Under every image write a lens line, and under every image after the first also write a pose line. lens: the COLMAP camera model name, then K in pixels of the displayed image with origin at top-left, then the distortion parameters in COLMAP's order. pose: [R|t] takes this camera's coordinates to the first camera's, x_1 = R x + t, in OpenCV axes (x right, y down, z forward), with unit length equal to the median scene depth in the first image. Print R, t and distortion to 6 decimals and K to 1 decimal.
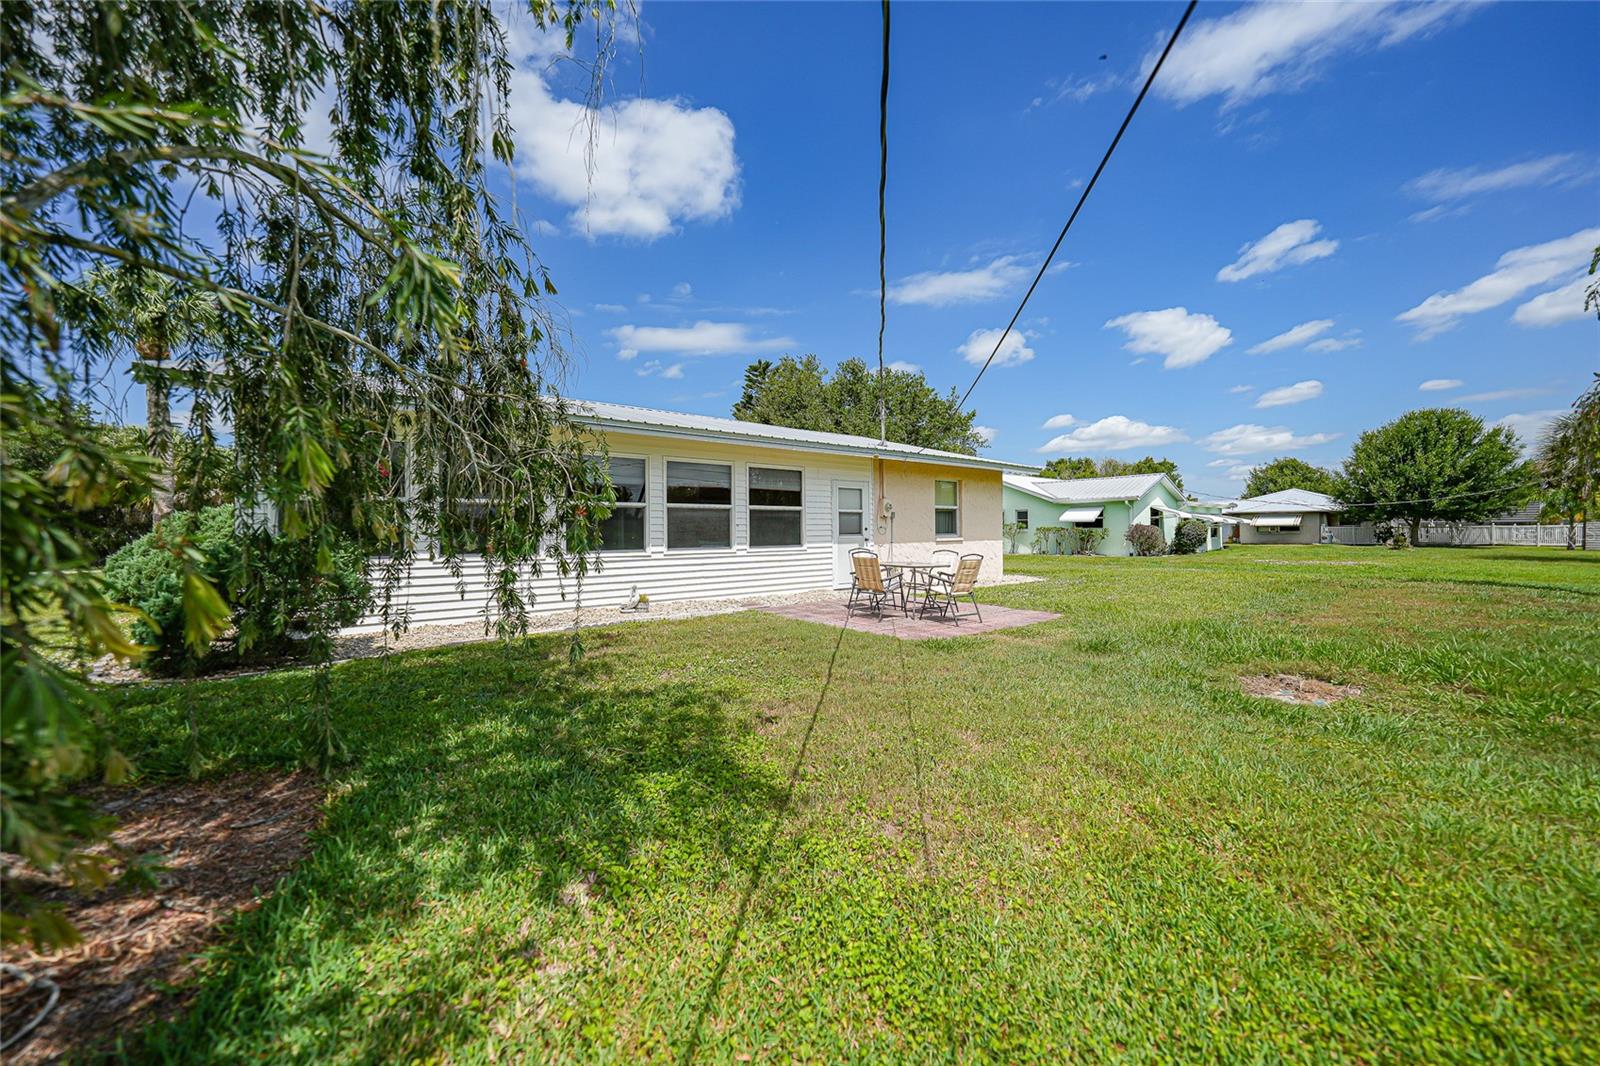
lens RADIAL K [[569.0, 0, 796.3], [0, 569.0, 547.7], [0, 0, 1]] dist [-0.026276, 0.006049]
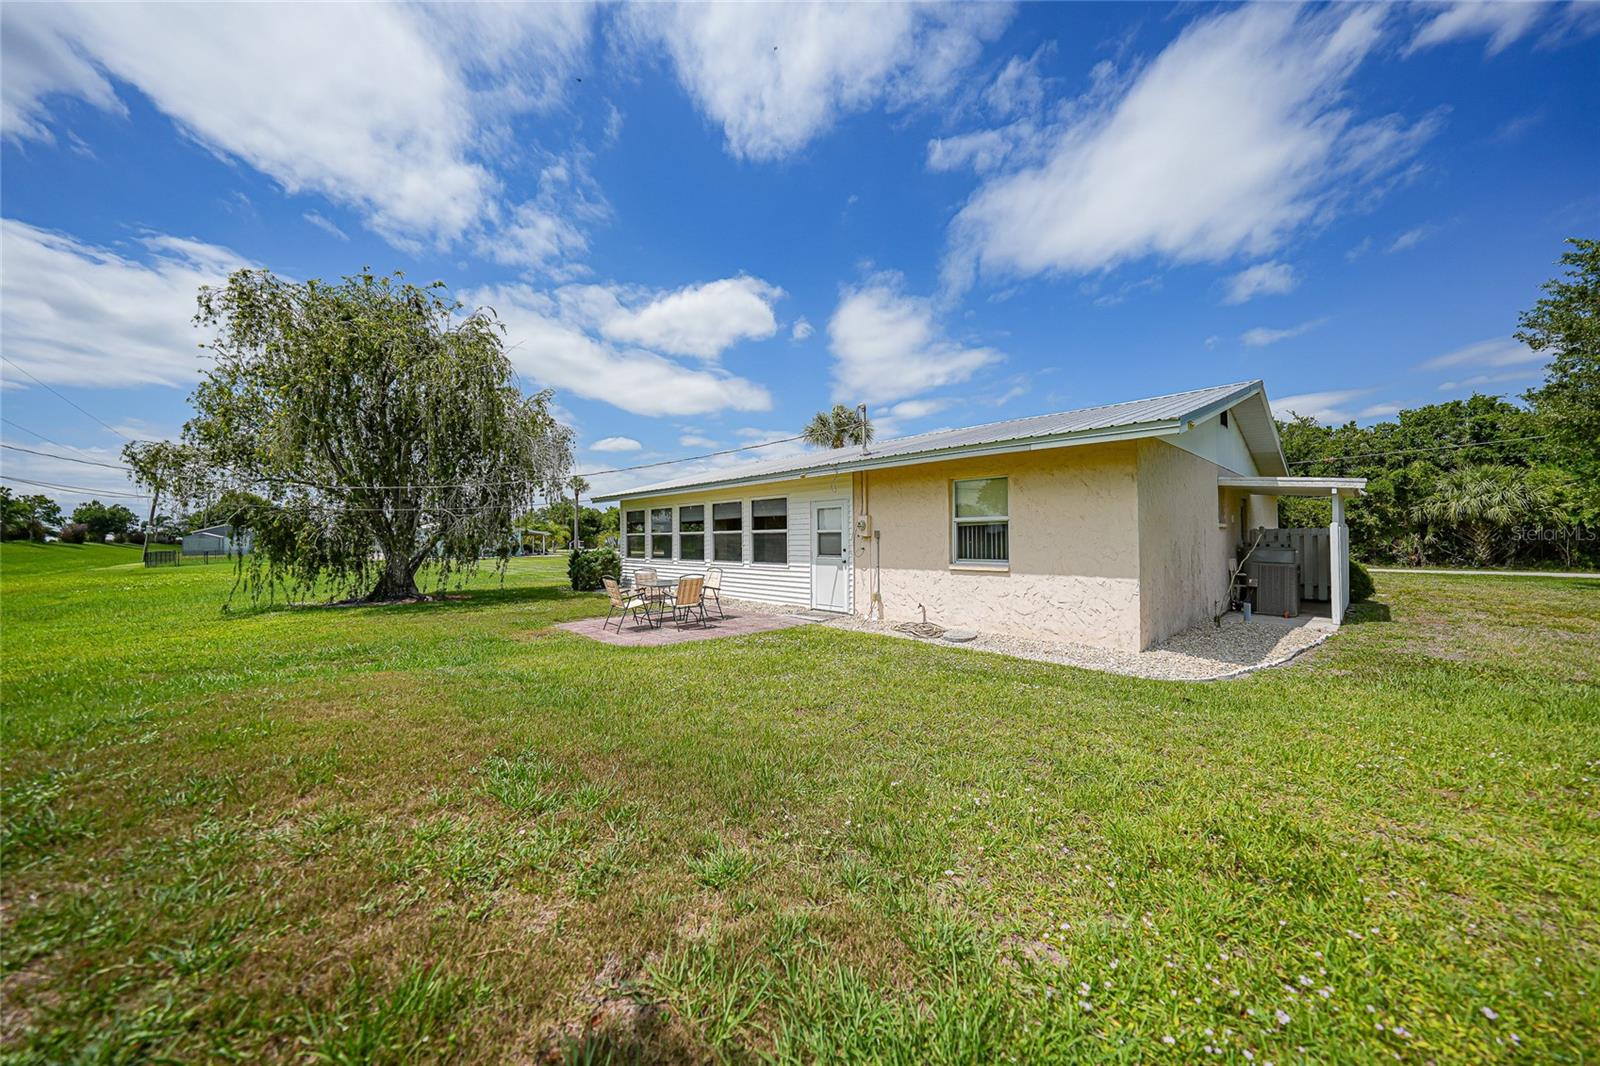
lens RADIAL K [[569.0, 0, 816.9], [0, 569.0, 540.7], [0, 0, 1]] dist [-0.026276, 0.006049]
pose [[0.116741, 0.009697, -0.993115, 1.189144], [-0.024912, 0.999666, 0.006833, -0.061603], [0.992850, 0.023943, 0.116944, 0.975932]]
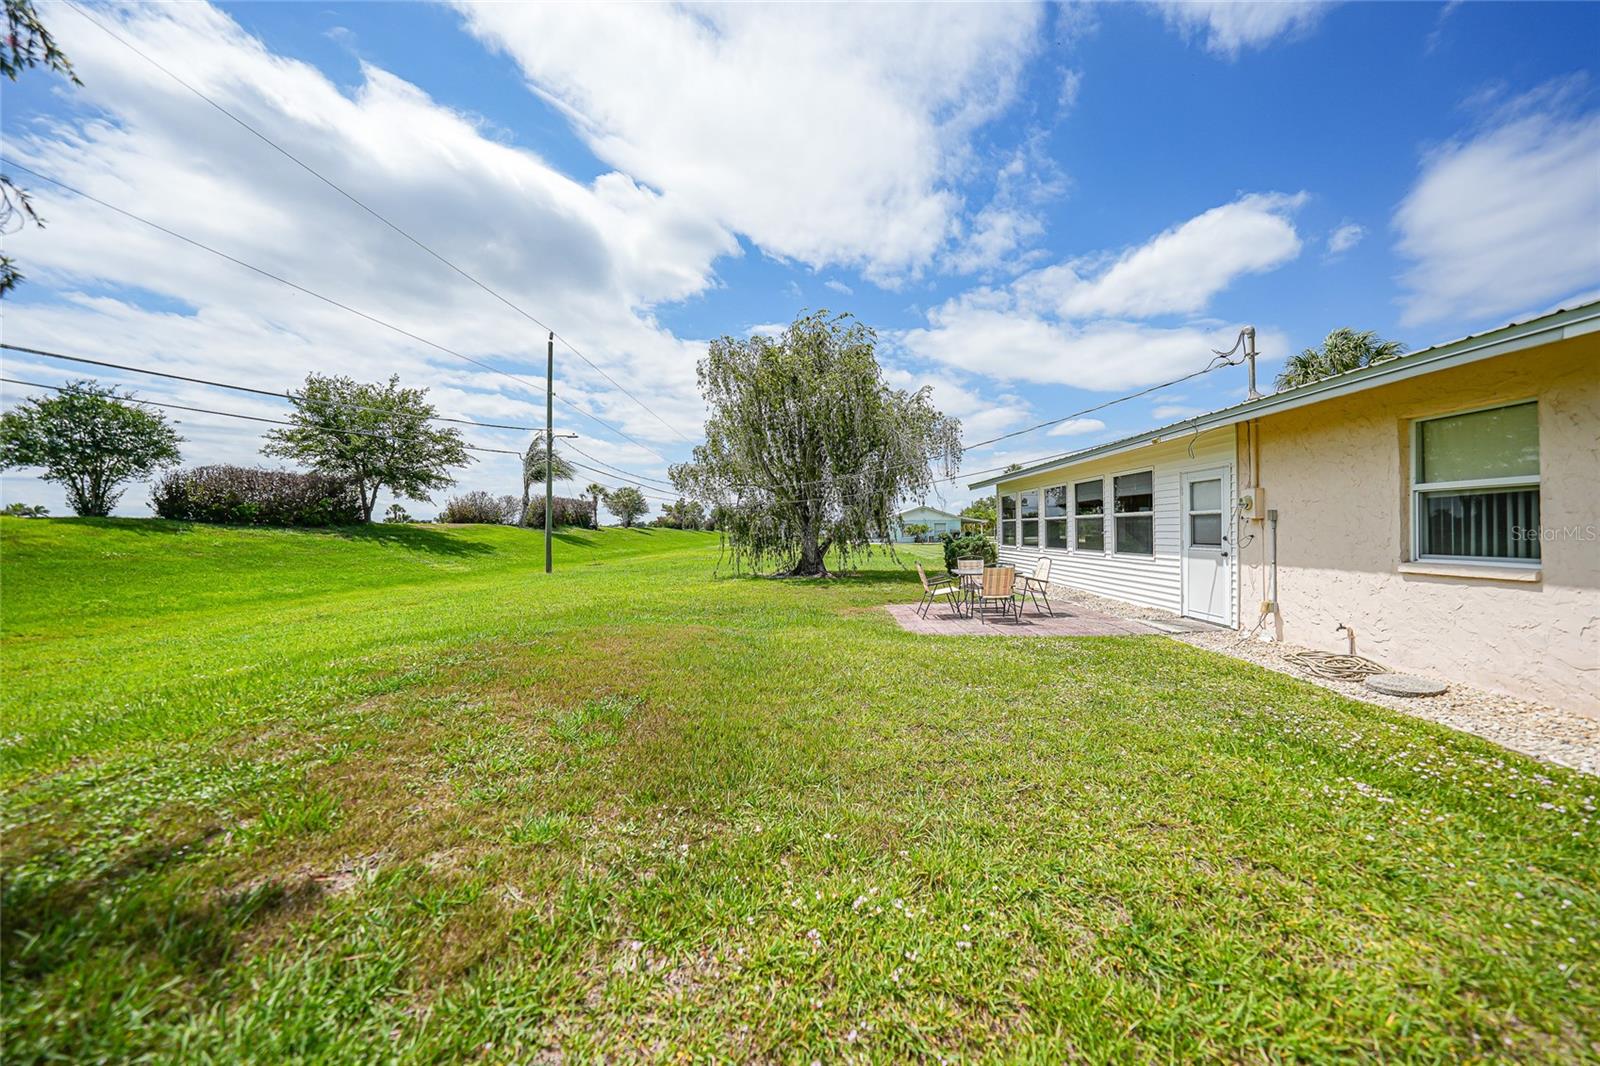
lens RADIAL K [[569.0, 0, 794.1], [0, 569.0, 535.9], [0, 0, 1]] dist [-0.026276, 0.006049]
pose [[-0.635166, 0.020223, -0.772111, 1.082373], [-0.010526, 0.999338, 0.034834, -0.061082], [0.772304, 0.030252, -0.634532, 1.182409]]
